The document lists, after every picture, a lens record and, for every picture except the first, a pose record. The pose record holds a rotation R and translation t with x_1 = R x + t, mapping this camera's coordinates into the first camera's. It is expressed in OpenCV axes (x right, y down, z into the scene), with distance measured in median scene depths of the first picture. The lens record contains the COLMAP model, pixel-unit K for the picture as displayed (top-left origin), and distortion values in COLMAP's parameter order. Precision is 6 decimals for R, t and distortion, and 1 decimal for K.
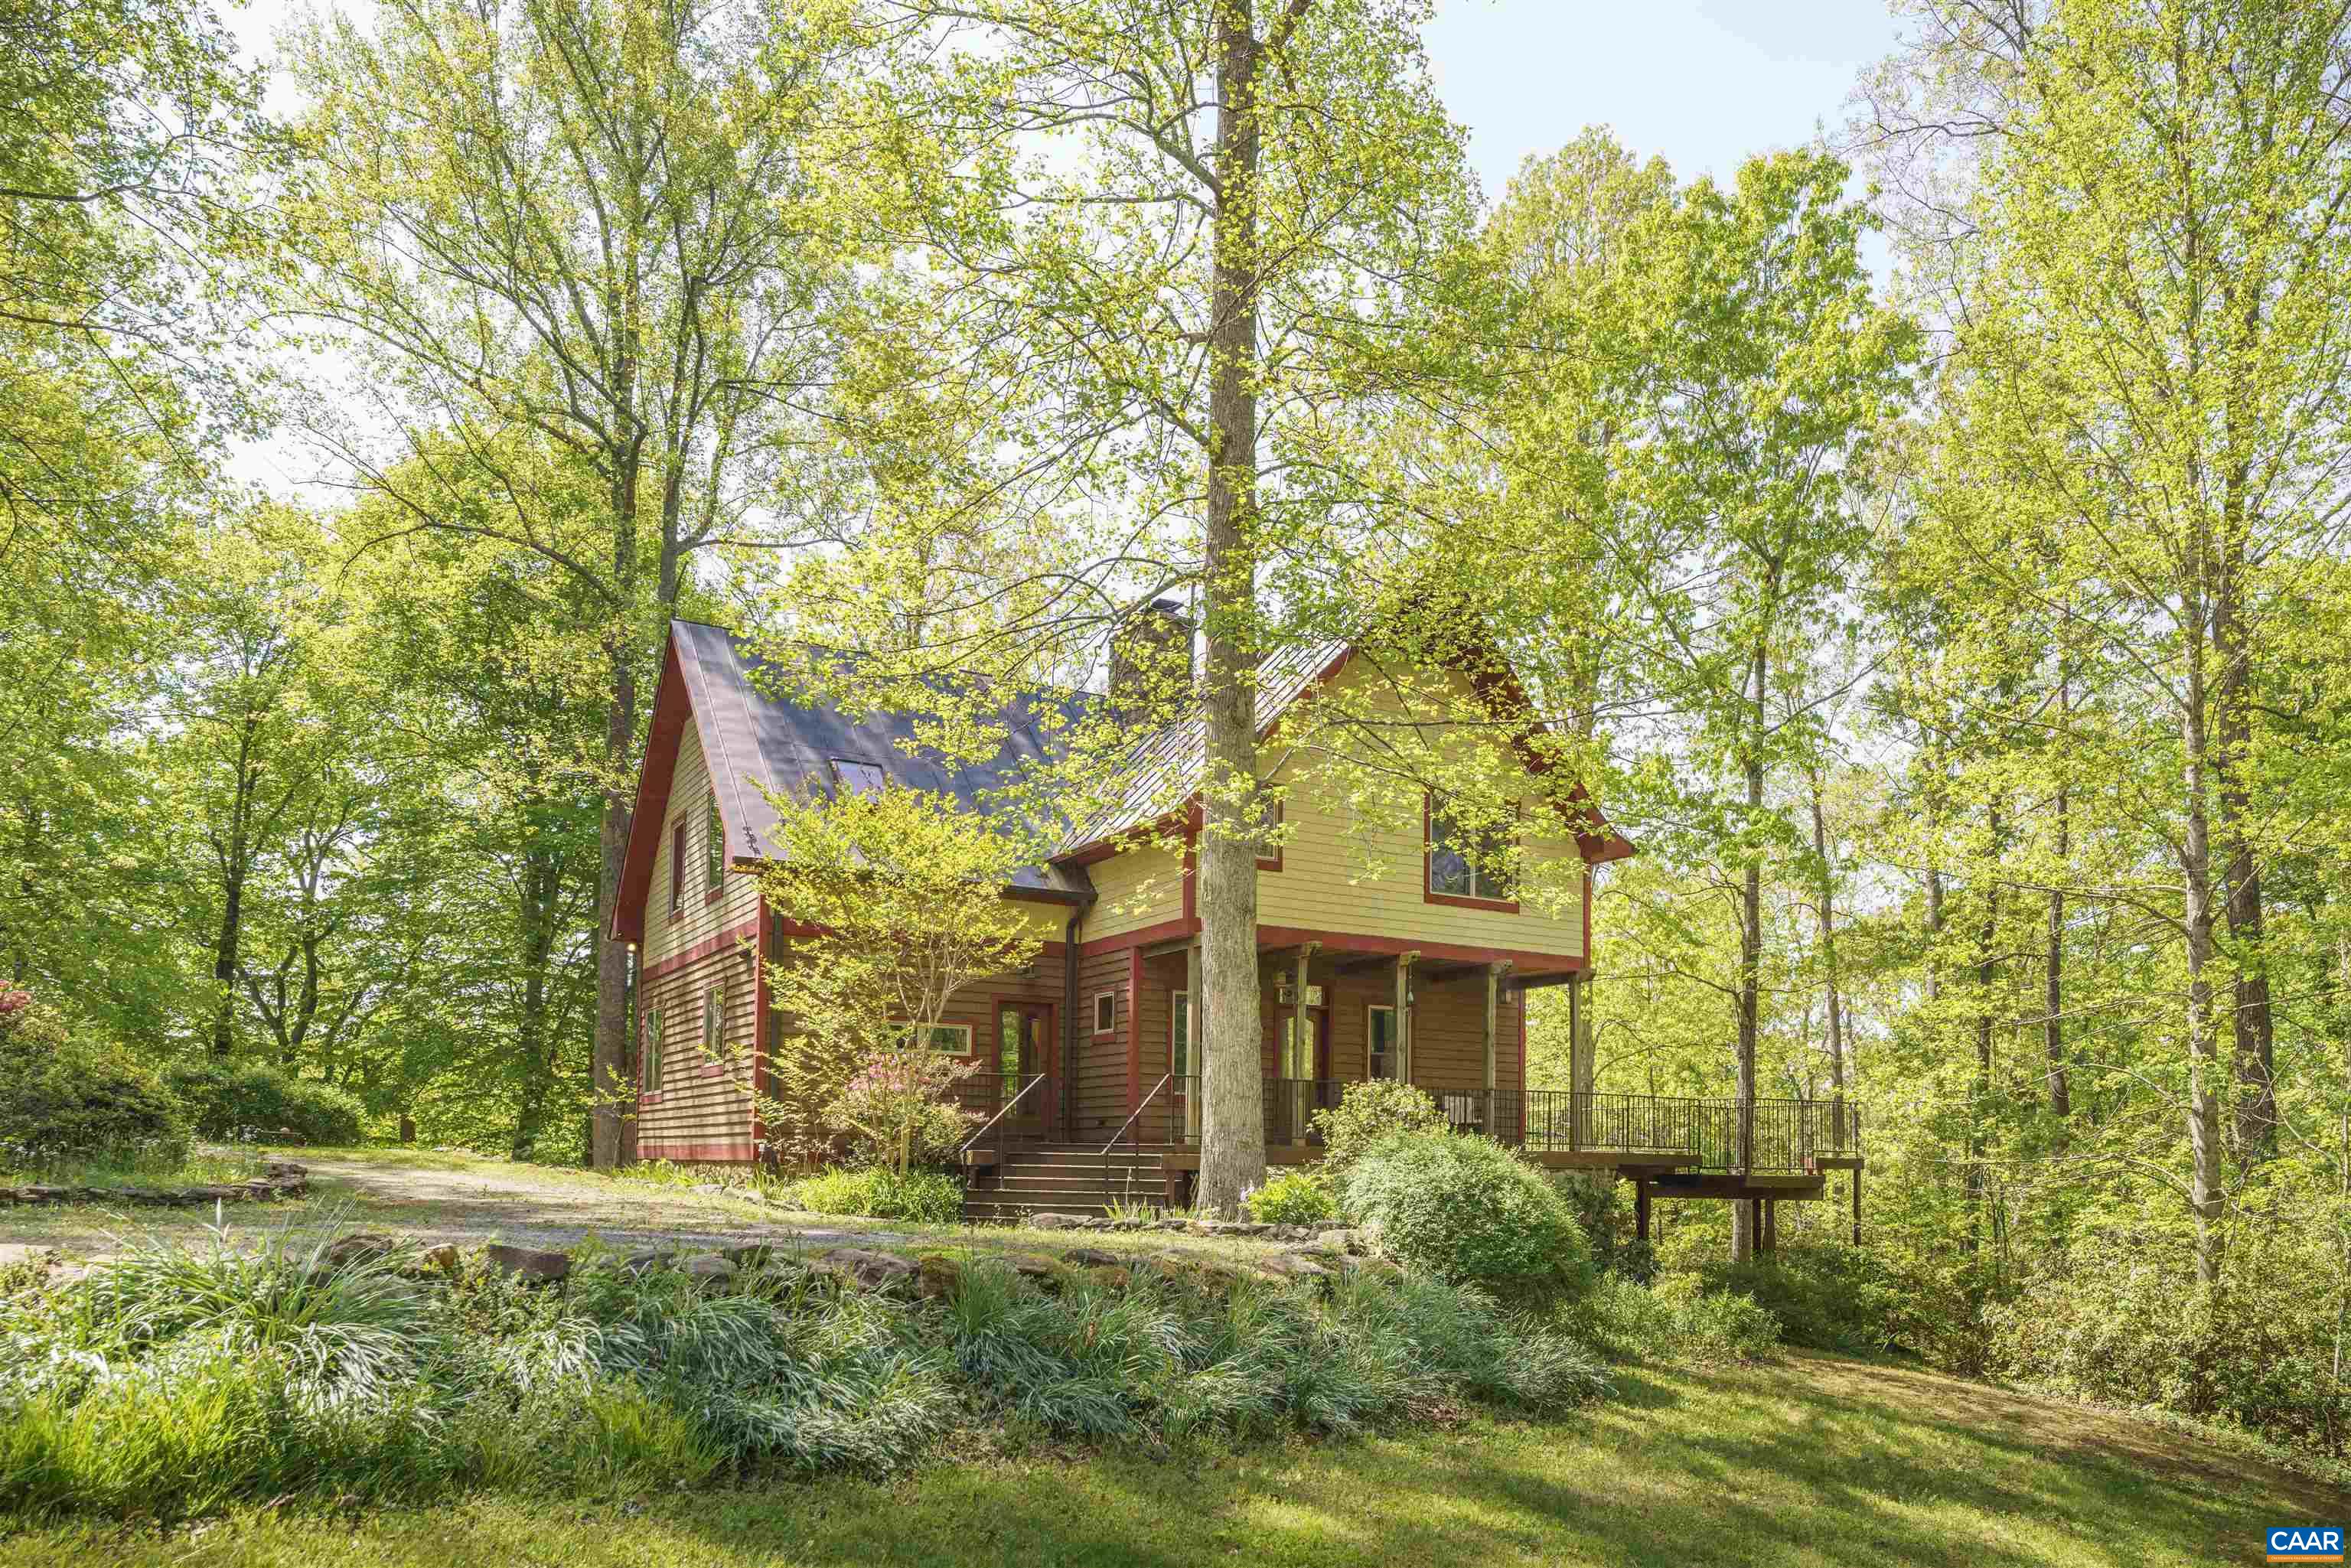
lens RADIAL K [[1770.1, 0, 1188.8], [0, 1770.1, 849.4], [0, 0, 1]] dist [0.006486, 0.004445]
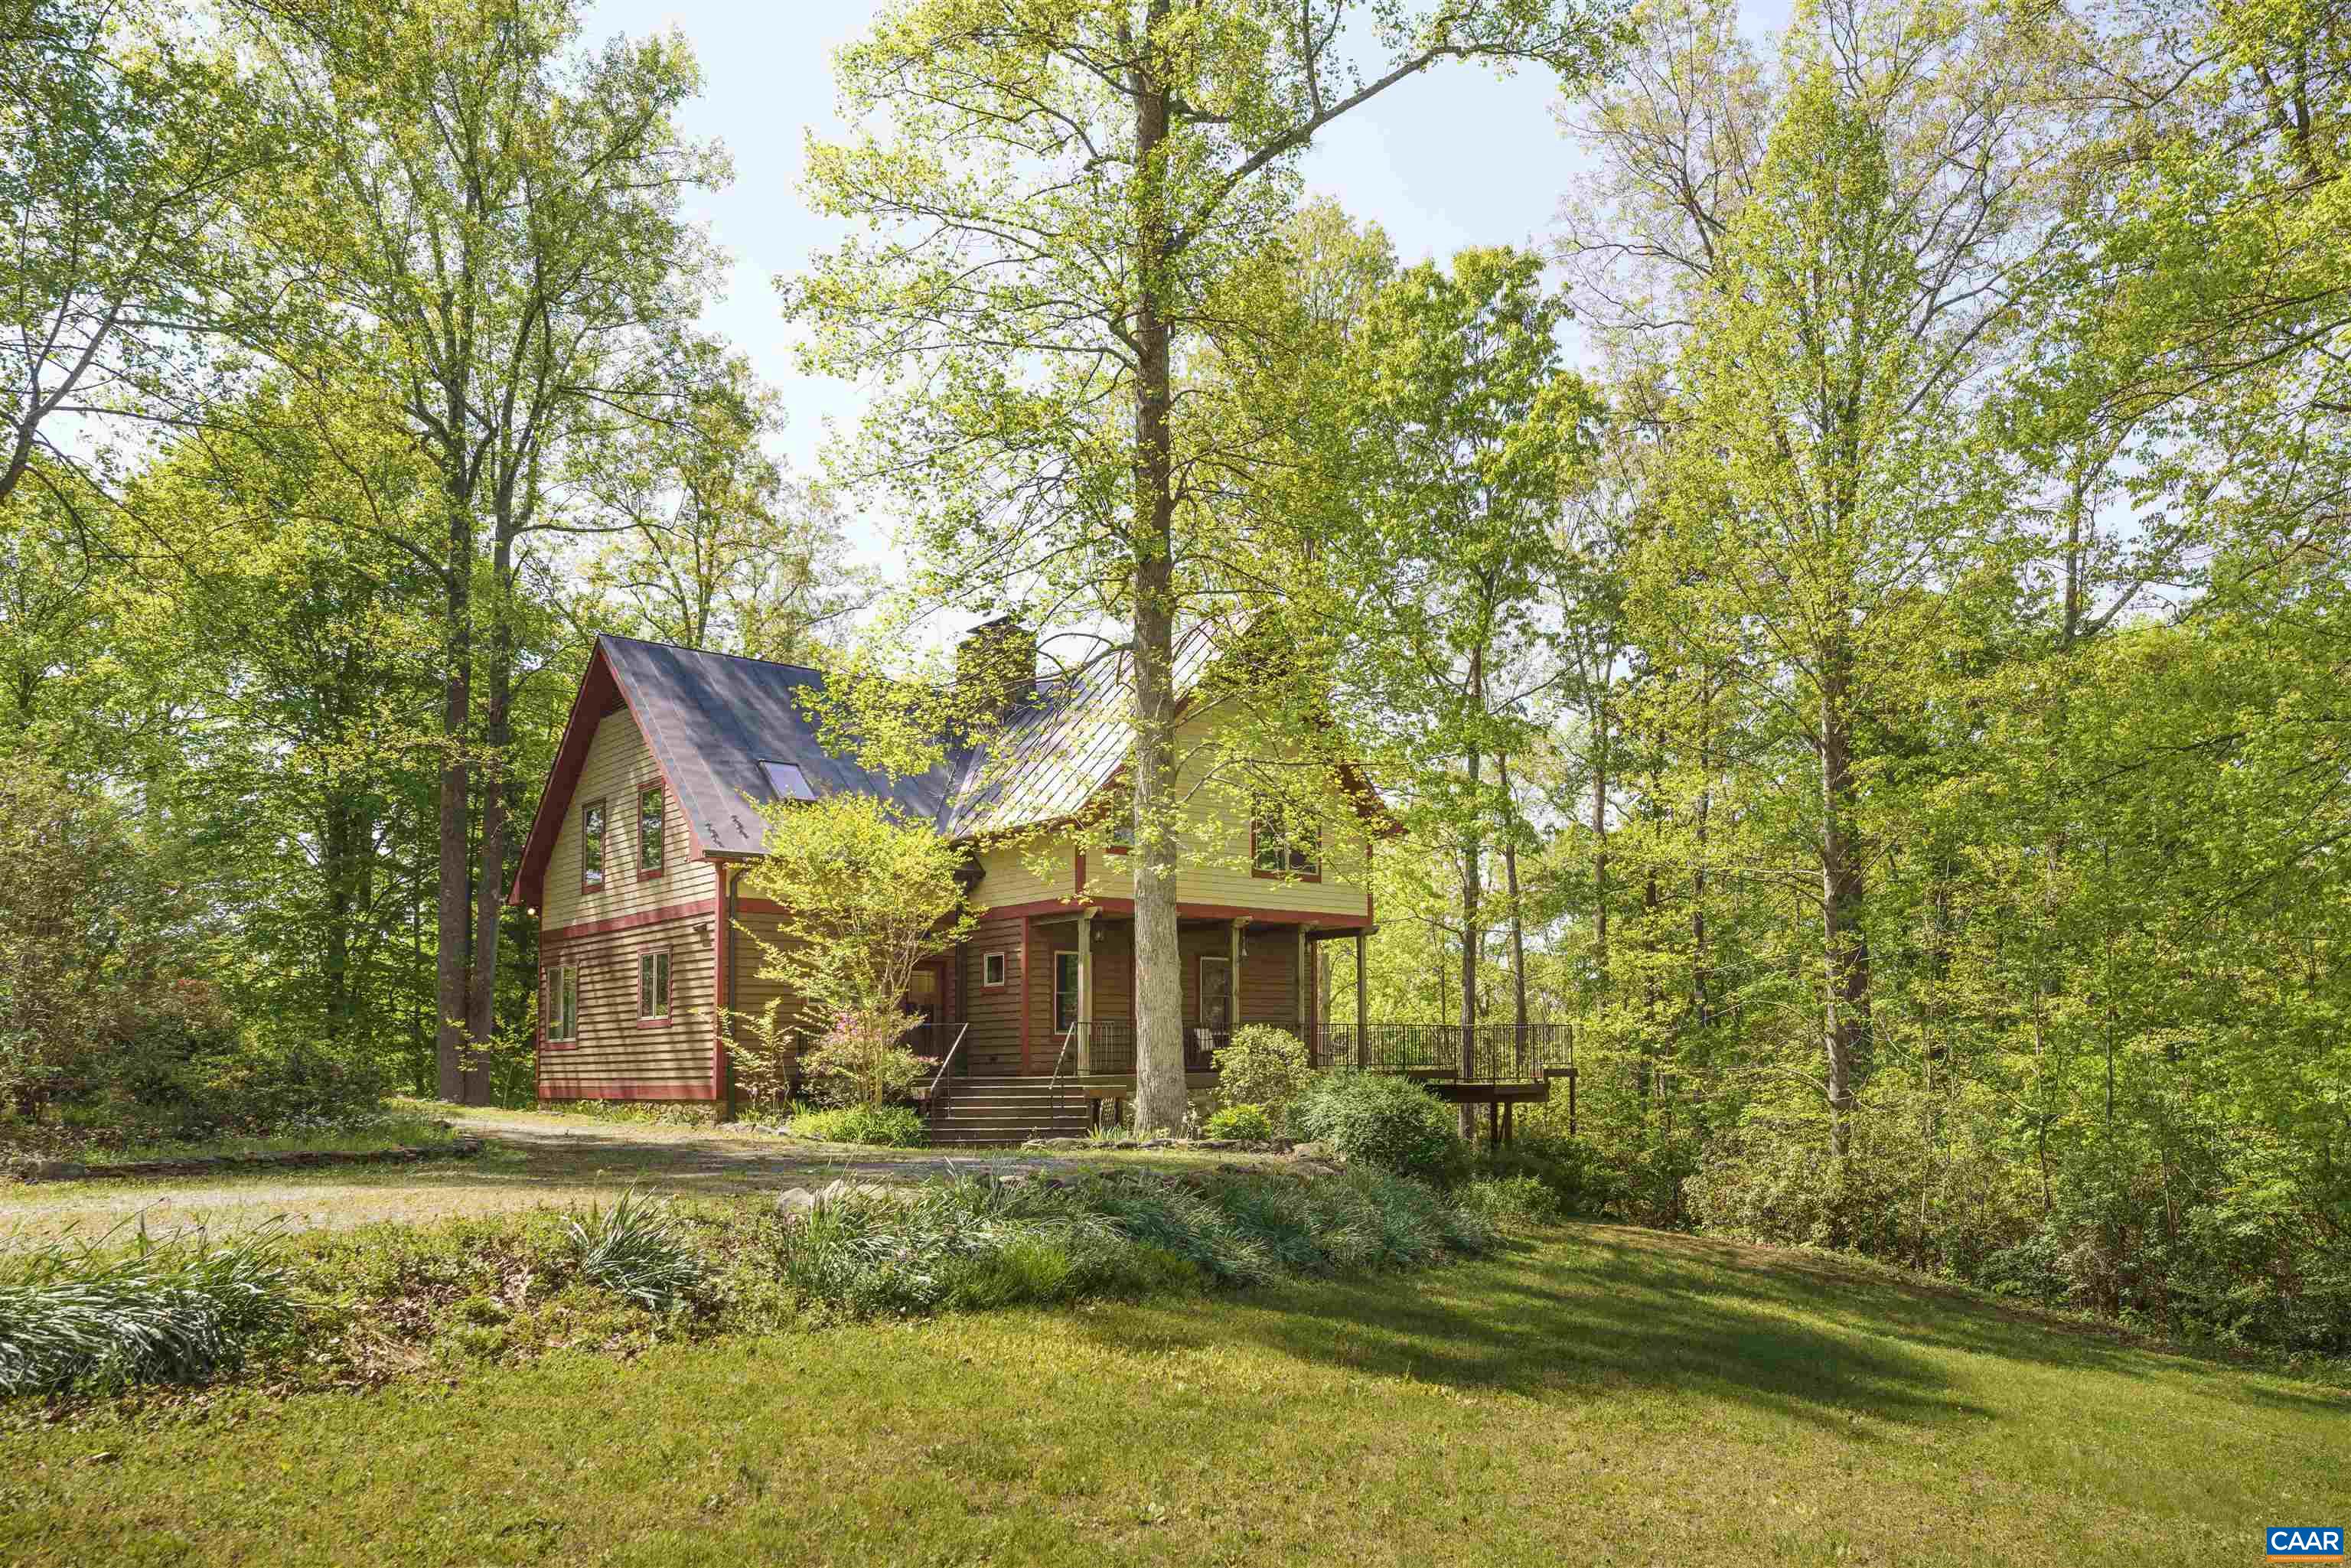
lens RADIAL K [[1619.3, 0, 1174.2], [0, 1619.3, 784.6], [0, 0, 1]] dist [0.004204, -0.000428]
pose [[0.988029, -0.002435, 0.154250, -0.096088], [0.002661, 0.999996, -0.001256, -0.033292], [-0.154247, 0.001651, 0.988031, -0.126062]]
